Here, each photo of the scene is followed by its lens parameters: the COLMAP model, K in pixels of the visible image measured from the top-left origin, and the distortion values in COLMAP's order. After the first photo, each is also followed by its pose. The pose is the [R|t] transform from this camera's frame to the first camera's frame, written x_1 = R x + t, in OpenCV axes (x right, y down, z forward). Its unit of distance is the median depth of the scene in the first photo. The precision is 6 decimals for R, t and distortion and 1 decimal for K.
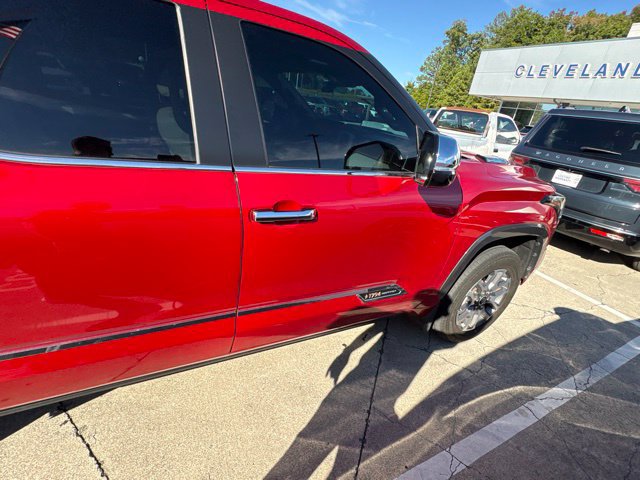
lens RADIAL K [[303.0, 0, 319.2], [0, 303.0, 236.4], [0, 0, 1]] dist [0.002528, -0.001116]
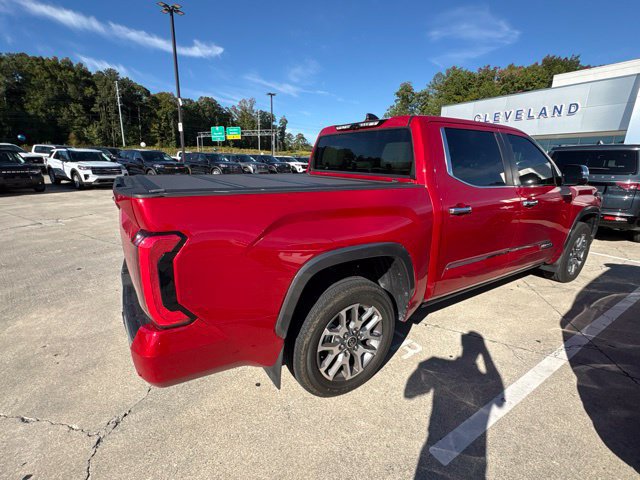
lens RADIAL K [[303.0, 0, 320.1], [0, 303.0, 238.2], [0, 0, 1]] dist [0.002528, -0.001116]
pose [[0.987529, -0.136767, 0.077980, -0.185337], [0.147888, 0.975723, -0.161535, 0.032387], [-0.053994, 0.171053, 0.983781, -0.117002]]
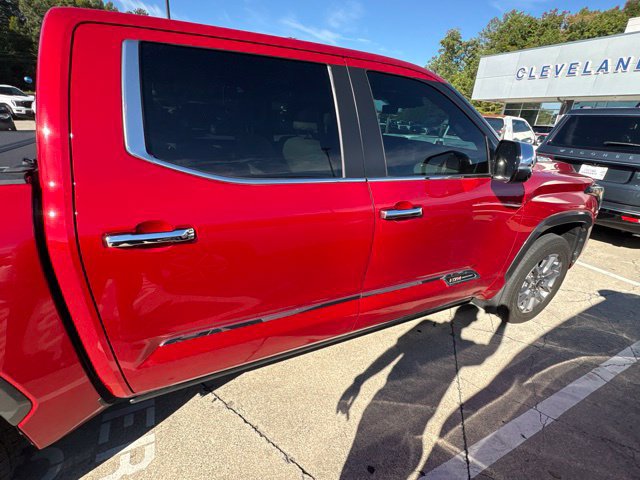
lens RADIAL K [[303.0, 0, 320.8], [0, 303.0, 238.5], [0, 0, 1]] dist [0.002528, -0.001116]
pose [[0.997151, -0.071243, -0.024798, -0.039368], [0.070163, 0.996652, -0.041986, 0.006123], [0.027706, 0.040127, 0.998810, -0.025911]]
